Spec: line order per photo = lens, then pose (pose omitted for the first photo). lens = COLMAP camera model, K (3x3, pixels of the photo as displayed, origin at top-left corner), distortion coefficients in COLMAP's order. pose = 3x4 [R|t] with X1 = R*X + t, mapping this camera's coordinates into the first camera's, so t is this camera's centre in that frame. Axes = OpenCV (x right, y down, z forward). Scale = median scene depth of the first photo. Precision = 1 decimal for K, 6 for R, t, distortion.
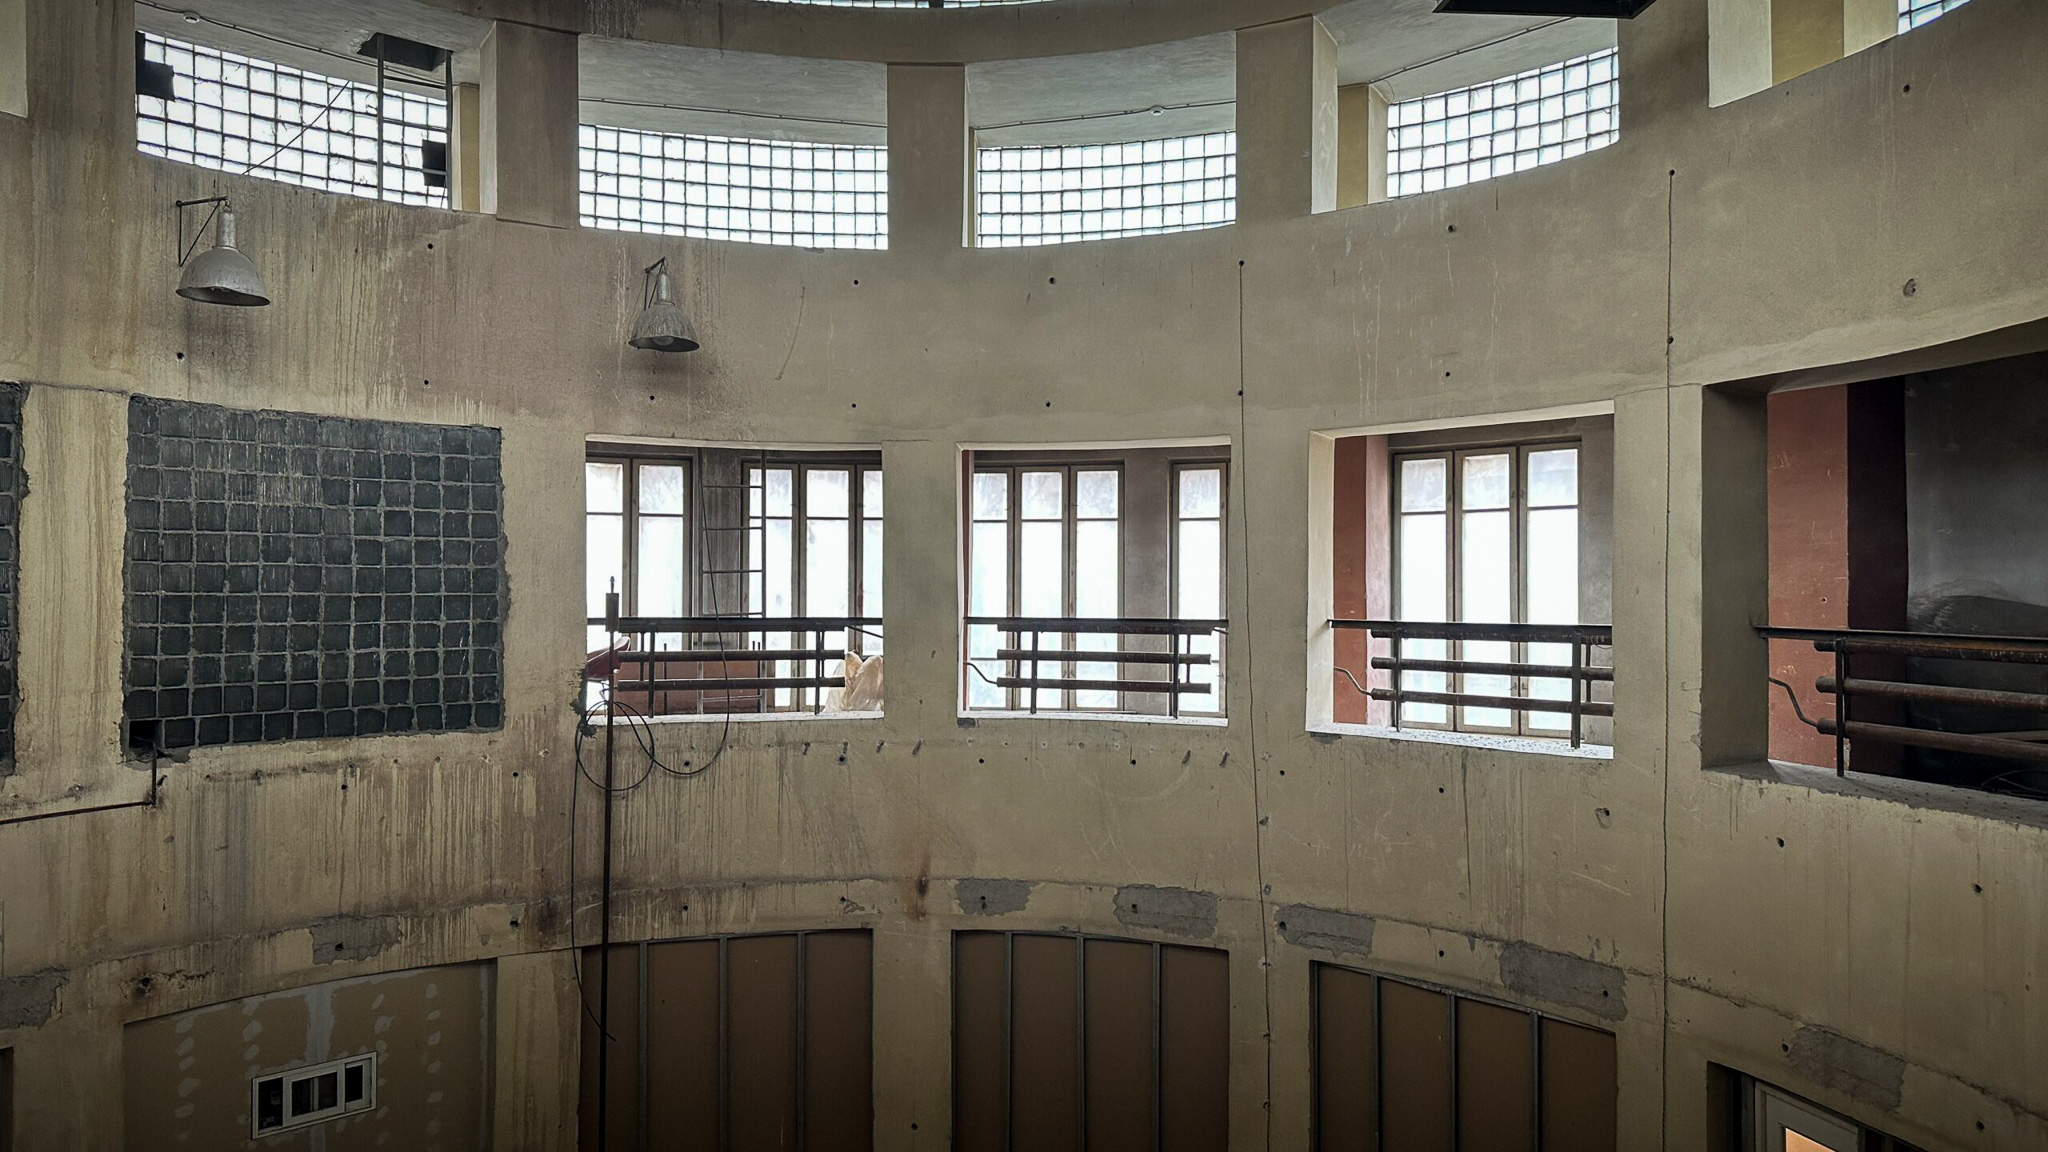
lens RADIAL K [[1422.7, 0, 1027.8], [0, 1422.7, 570.0], [0, 0, 1]] dist [0.088327, -0.113679]
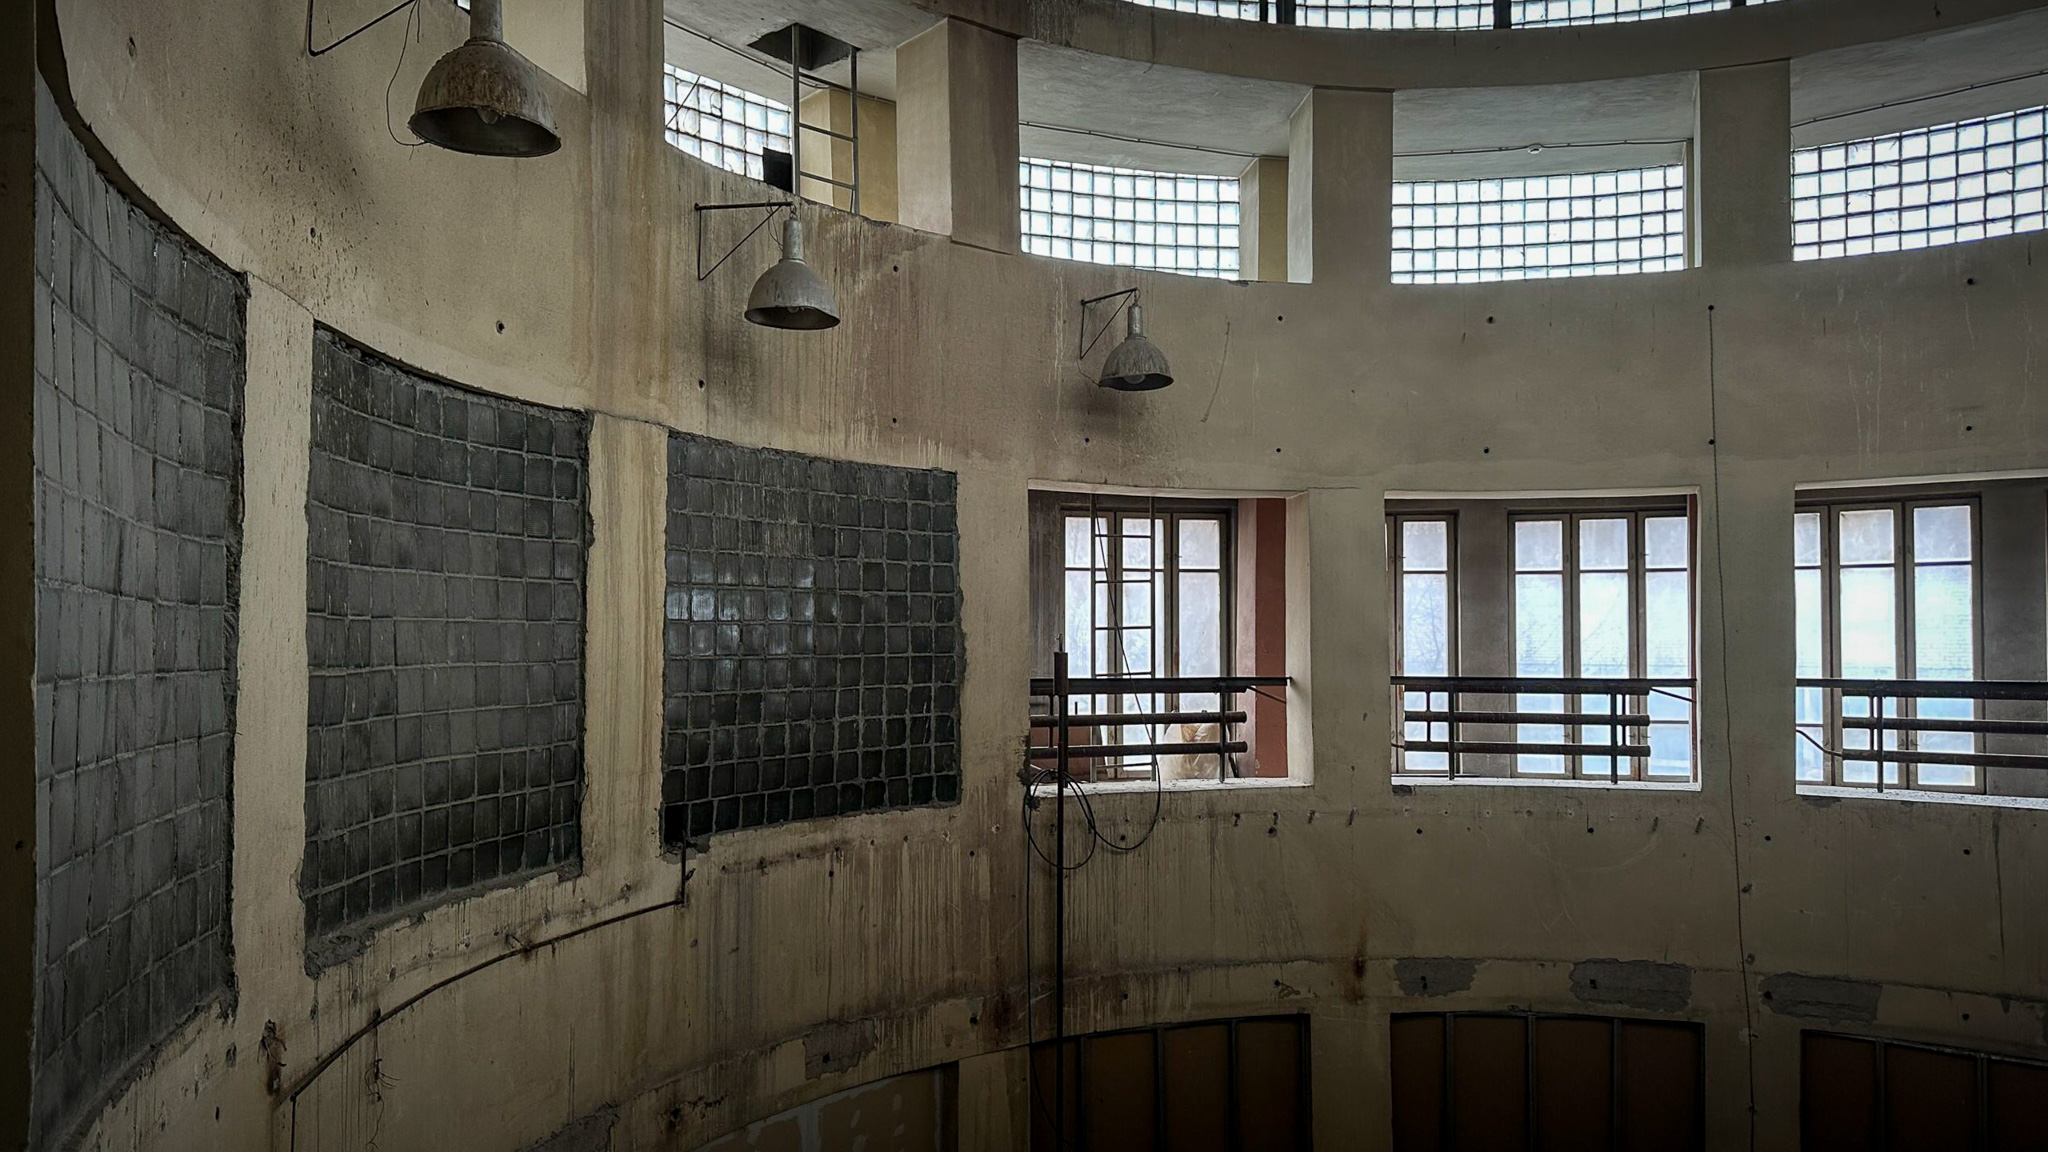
lens RADIAL K [[1422.7, 0, 1045.4], [0, 1422.7, 605.4], [0, 0, 1]] dist [0.088327, -0.113679]
pose [[0.989979, 0.000273, 0.141212, -0.440073], [0.001136, 0.999950, -0.009896, -0.005496], [-0.141207, 0.009957, 0.989930, 0.105451]]
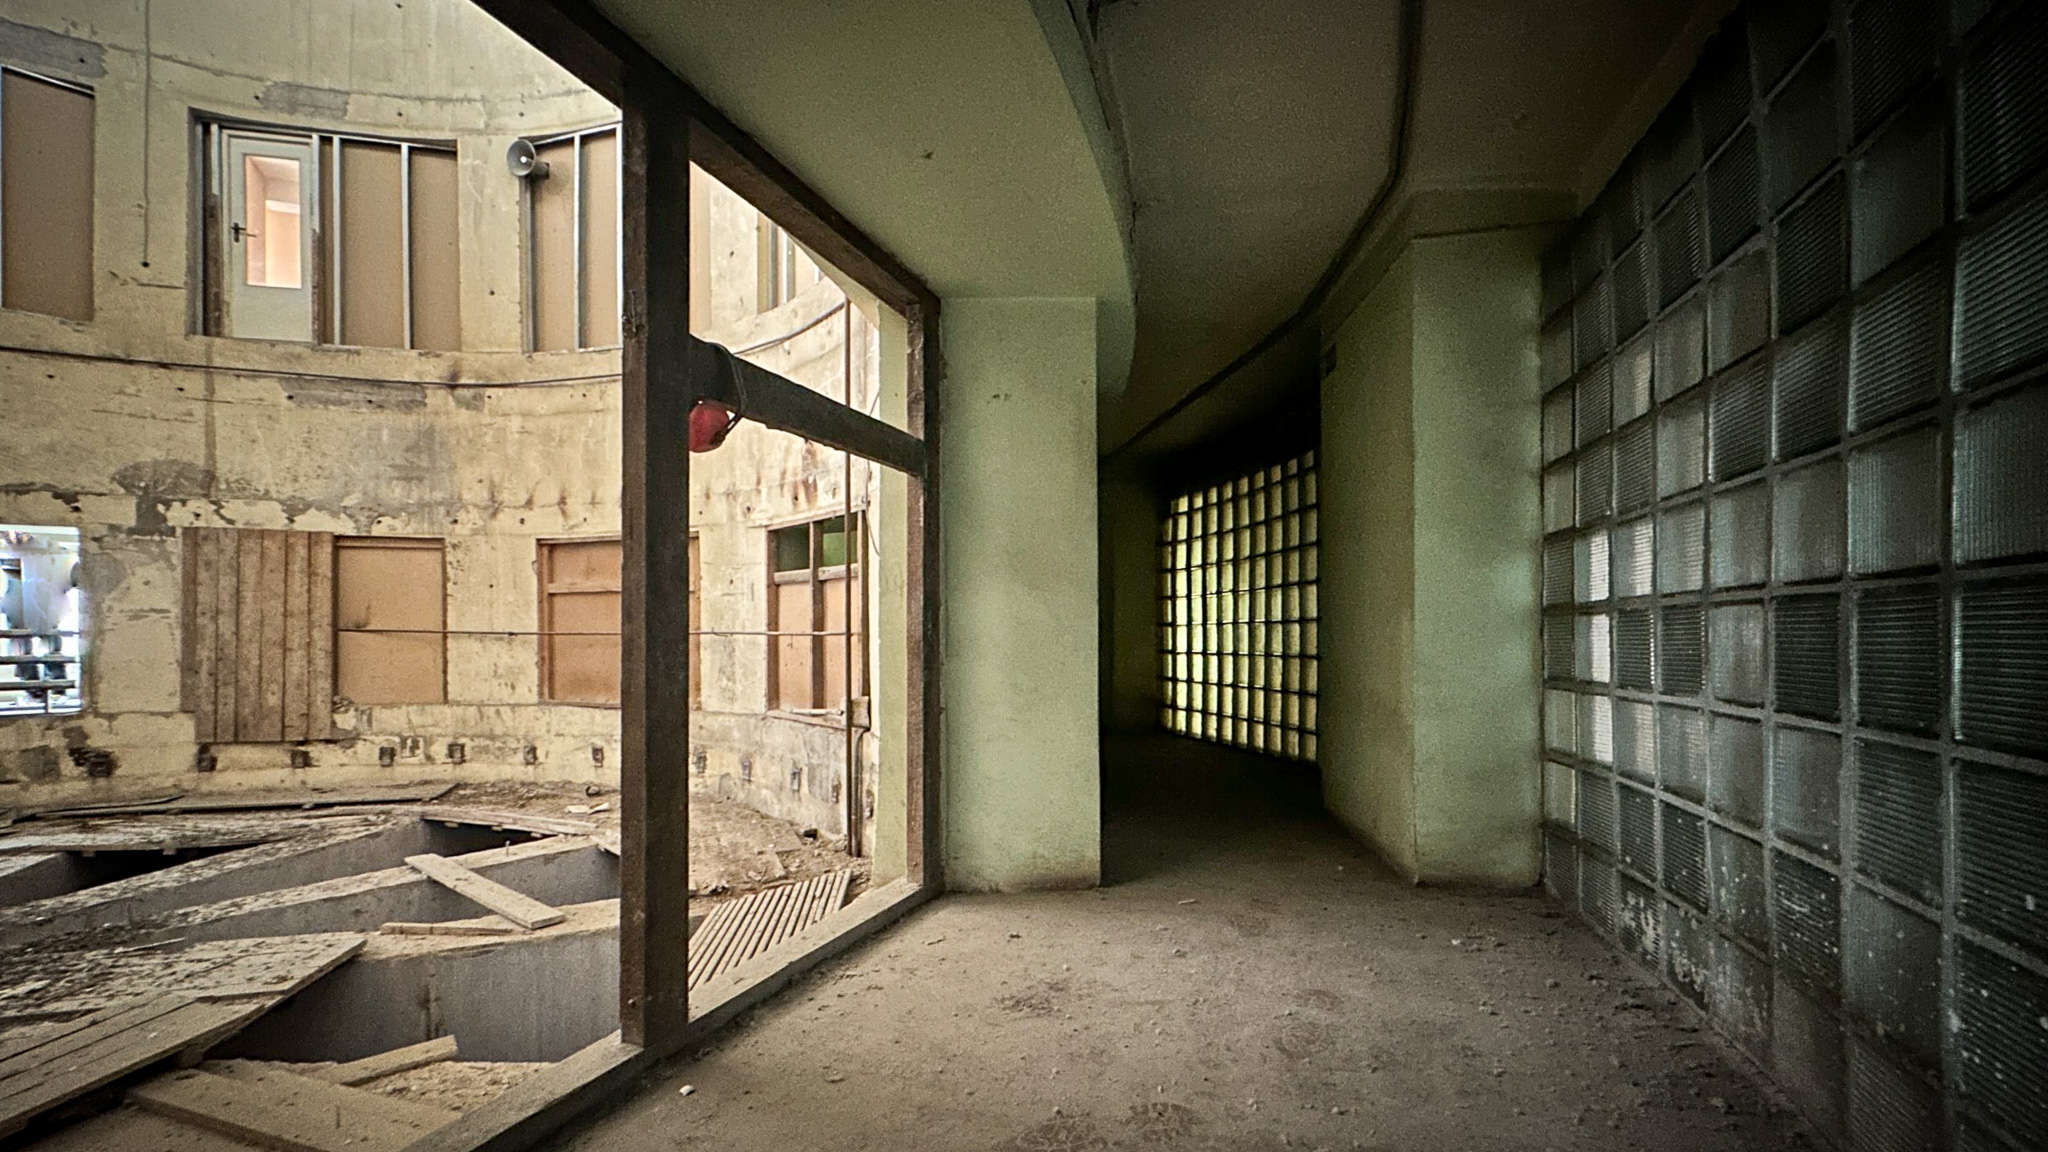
lens RADIAL K [[814.1, 0, 1063.2], [0, 814.1, 639.6], [0, 0, 1]] dist [-0.005761, 0.000589]
pose [[-0.001260, -0.009061, 0.999958, -0.364050], [-0.012506, 0.999881, 0.009044, 0.728225], [-0.999921, -0.012494, -0.001373, -0.009944]]
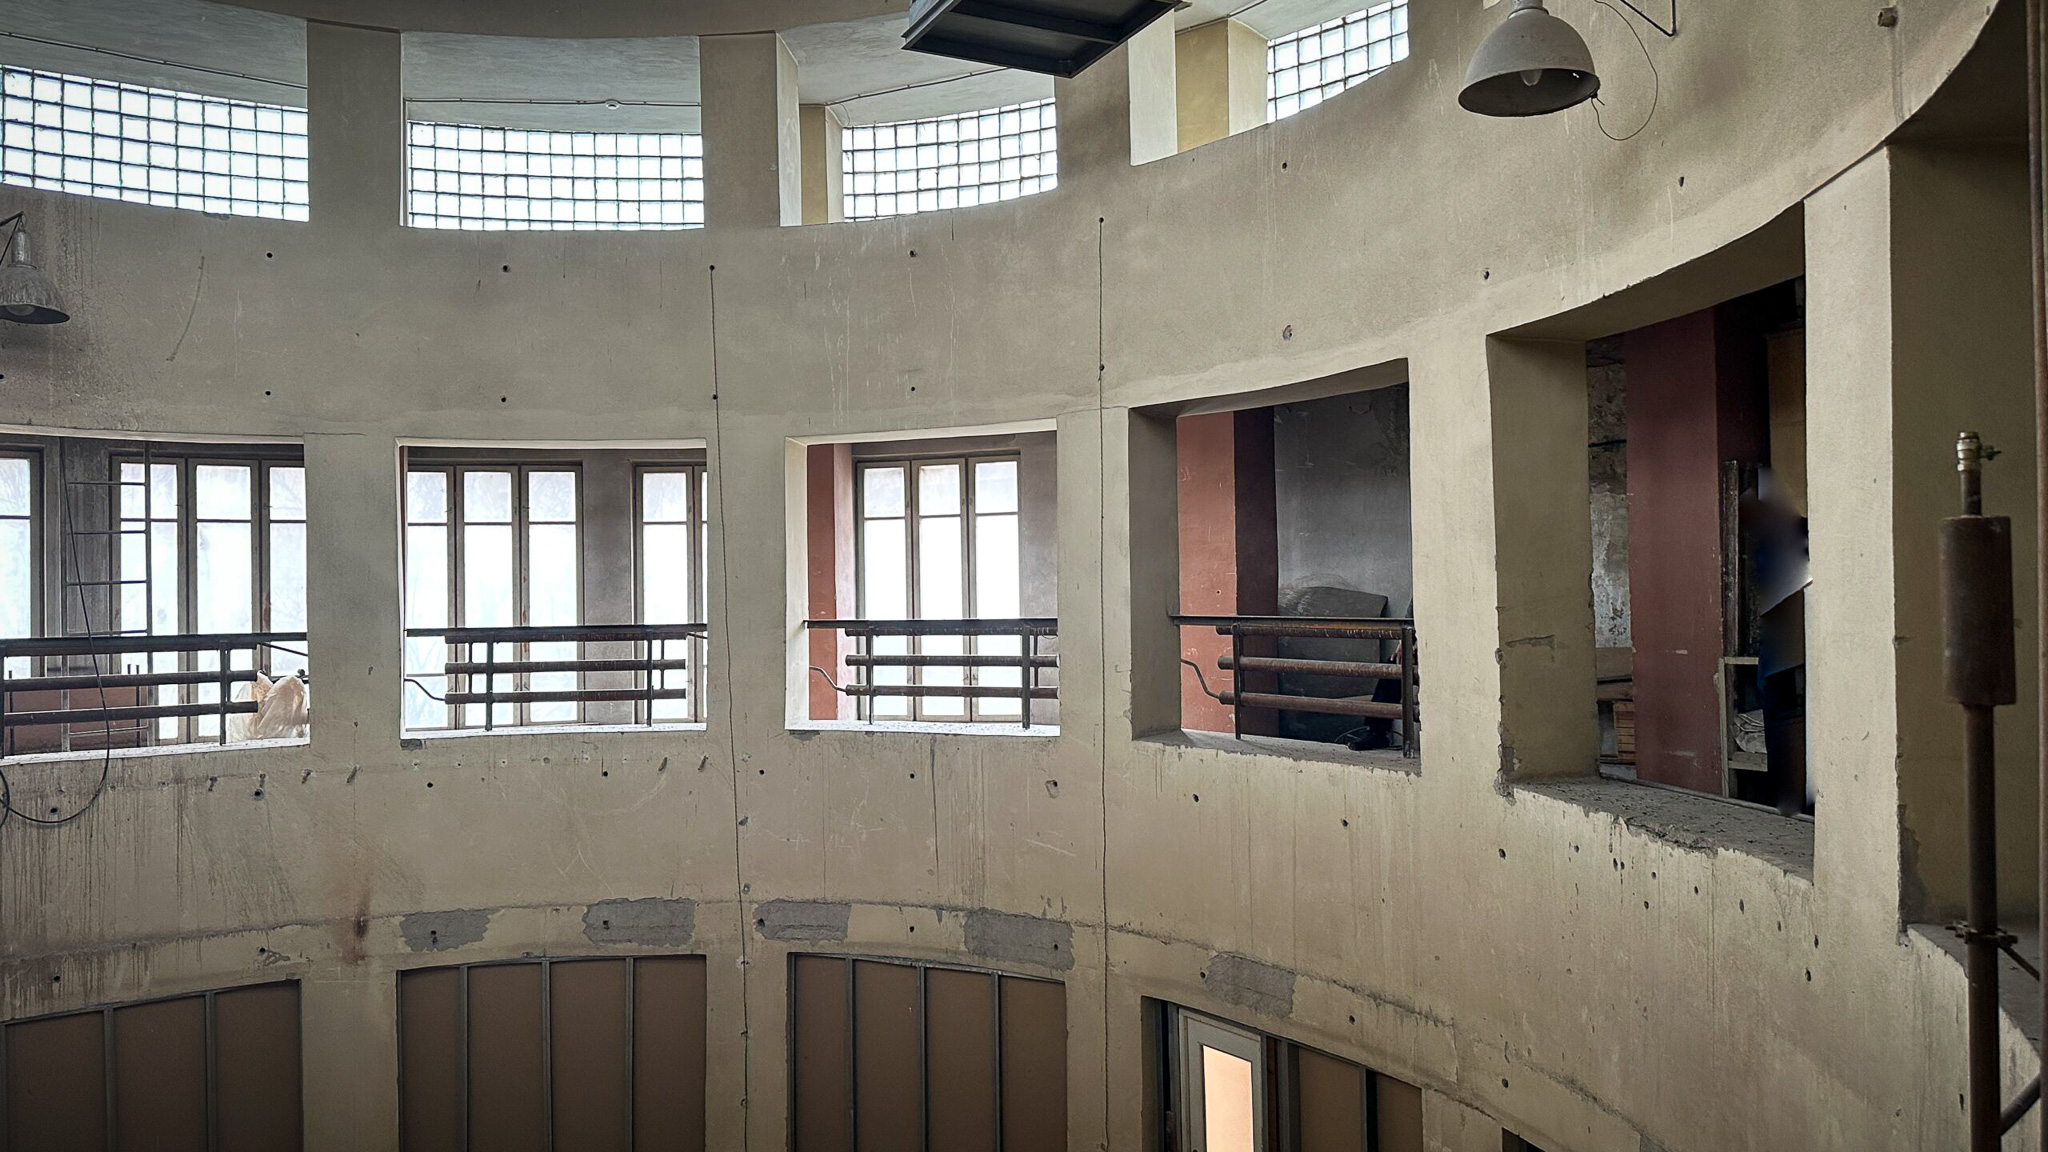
lens RADIAL K [[1422.7, 0, 1024.7], [0, 1422.7, 566.3], [0, 0, 1]] dist [0.088327, -0.113679]
pose [[0.922371, -0.010605, 0.386161, -0.039591], [0.013059, 0.999908, -0.003731, 0.001722], [-0.386085, 0.008484, 0.922424, -0.012498]]
